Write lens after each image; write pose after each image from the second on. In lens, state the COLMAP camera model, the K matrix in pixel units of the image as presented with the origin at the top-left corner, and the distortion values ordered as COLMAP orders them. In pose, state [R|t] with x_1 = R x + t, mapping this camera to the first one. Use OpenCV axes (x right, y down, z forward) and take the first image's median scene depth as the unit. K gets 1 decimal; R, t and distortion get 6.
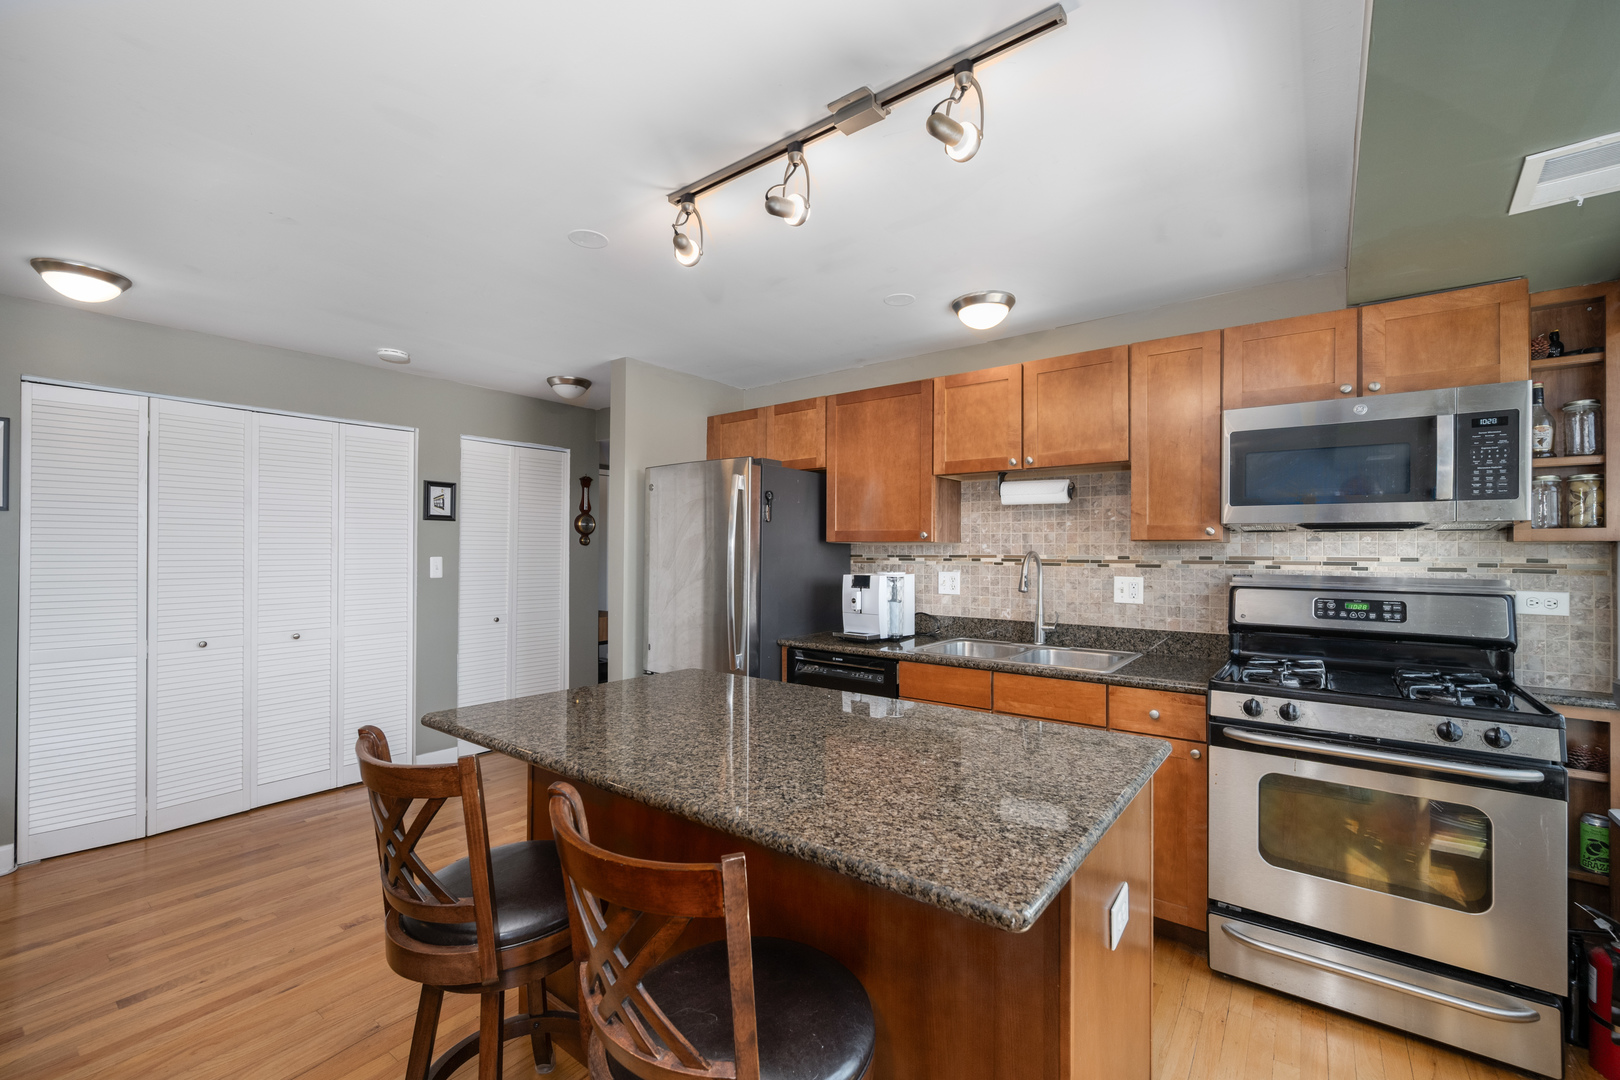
lens RADIAL K [[668.9, 0, 818.5], [0, 668.9, 546.1], [0, 0, 1]] dist [0.001372, -0.000096]
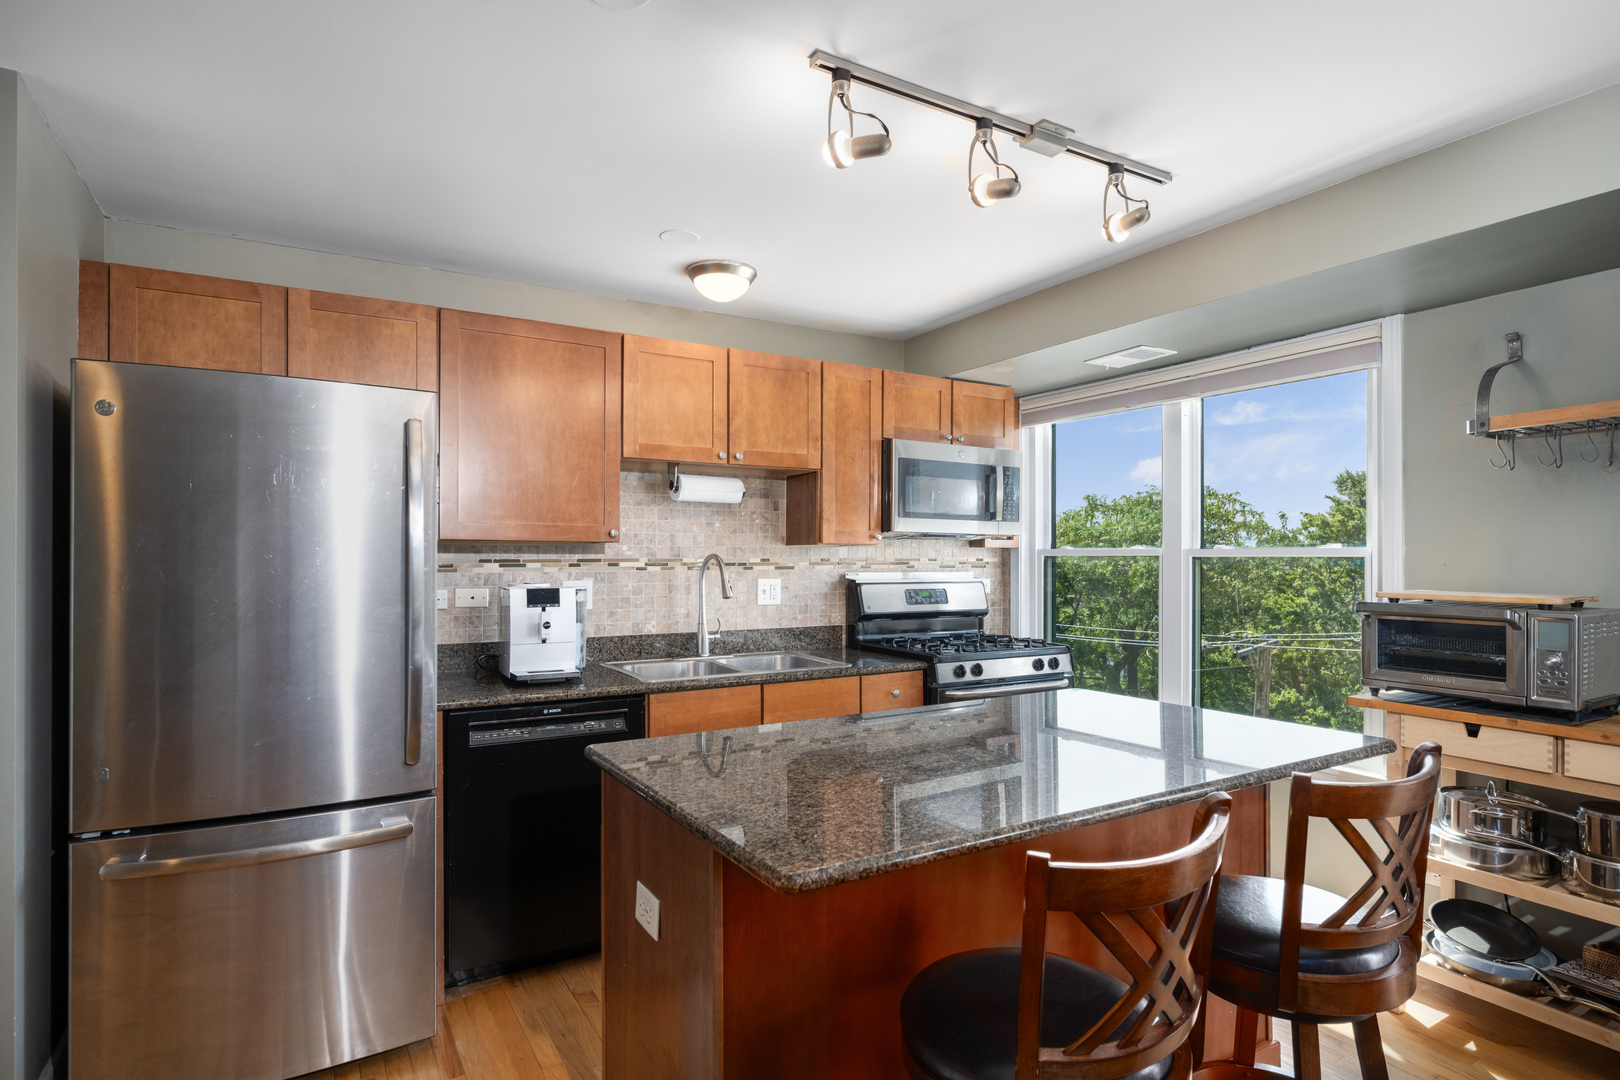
lens RADIAL K [[847.2, 0, 815.2], [0, 847.2, 555.9], [0, 0, 1]] dist [-0.003821, -0.000553]
pose [[0.377079, -0.003125, 0.926176, -0.750109], [-0.005801, 0.999967, 0.005736, 0.003116], [-0.926163, -0.007536, 0.377048, 0.467131]]
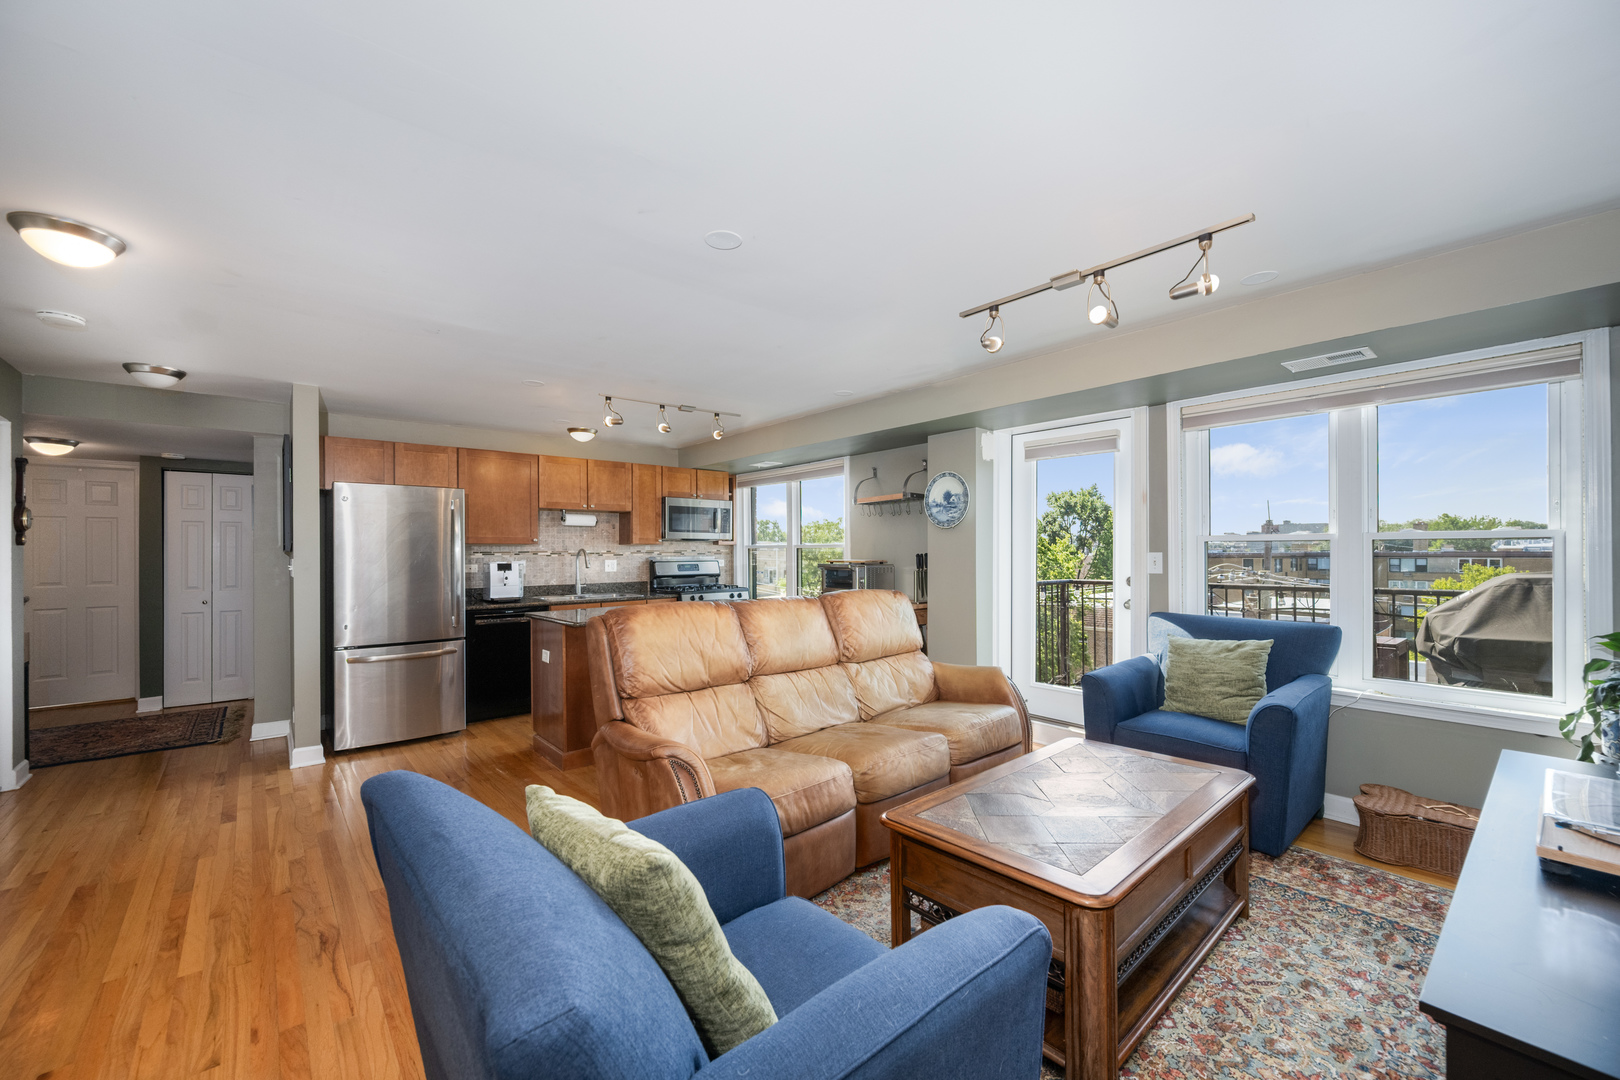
lens RADIAL K [[636.1, 0, 809.3], [0, 636.1, 549.3], [0, 0, 1]] dist [-0.000259, -0.000109]
pose [[0.216065, -0.003912, 0.976371, -1.558883], [0.002248, 0.999991, 0.003509, 0.004580], [-0.976376, 0.001437, 0.216072, -0.122082]]
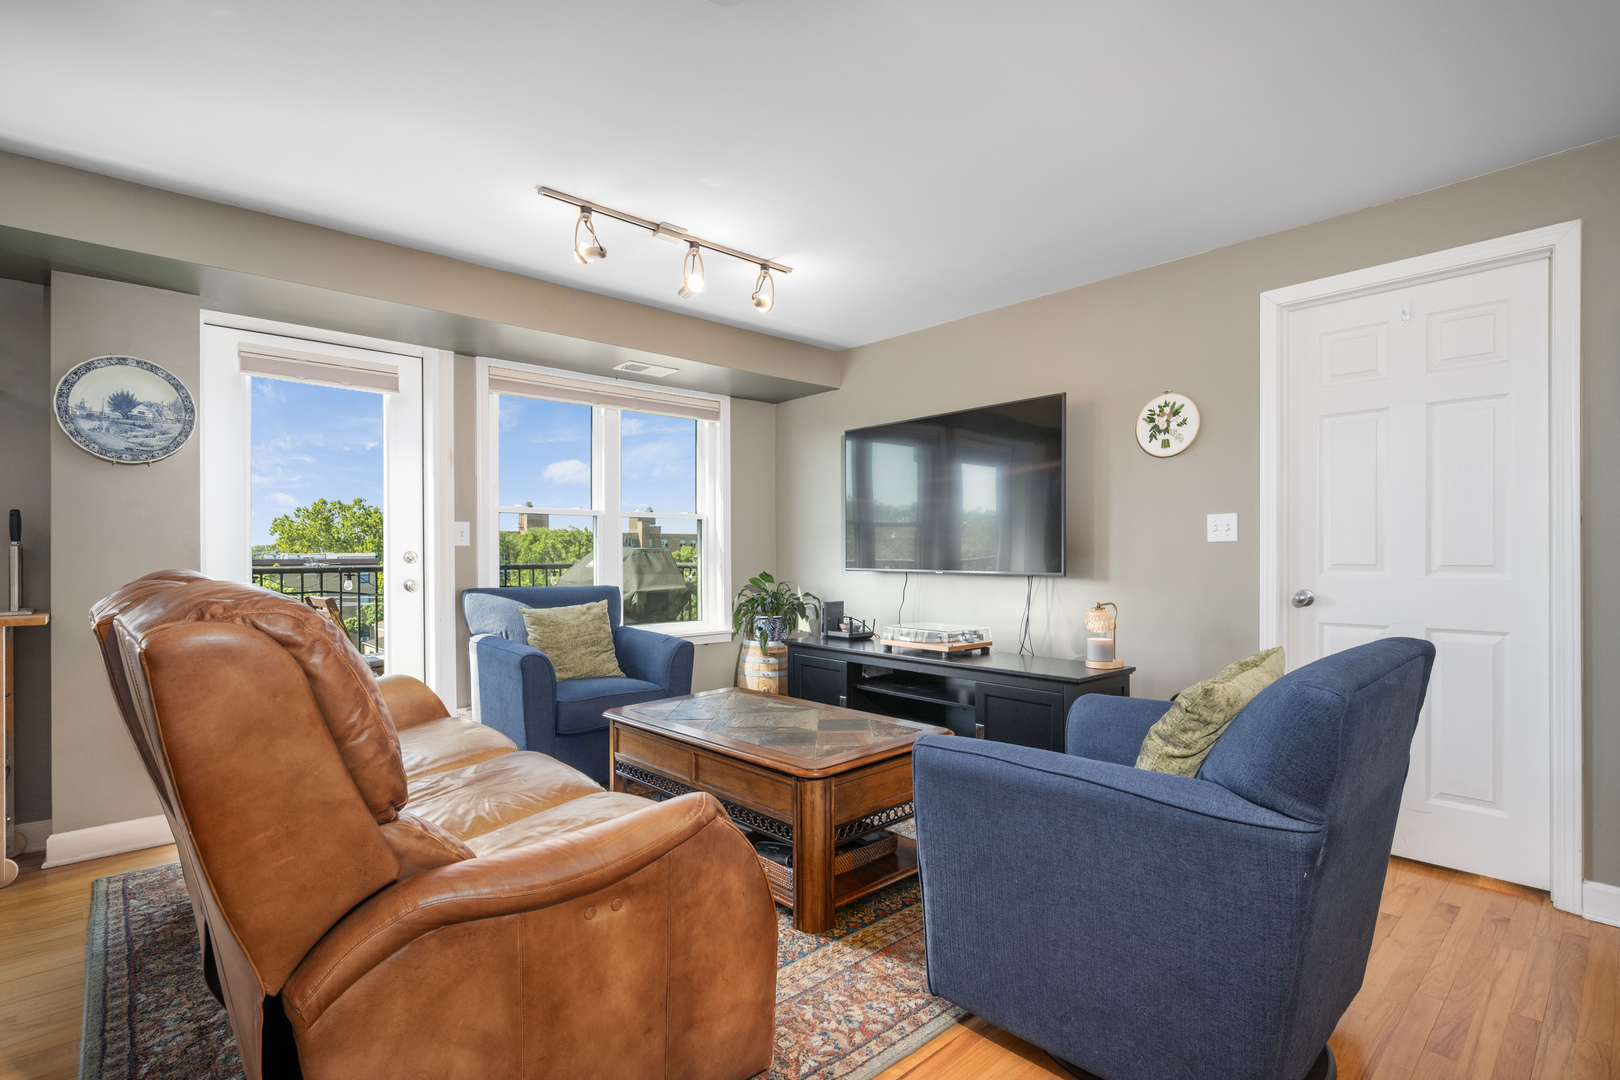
lens RADIAL K [[769.6, 0, 816.6], [0, 769.6, 557.6], [0, 0, 1]] dist [-0.002182, -0.000001]
pose [[-0.982424, -0.003616, 0.186627, -1.003372], [-0.003579, 0.999993, 0.000537, 0.081161], [-0.186628, -0.000141, -0.982431, 0.737926]]
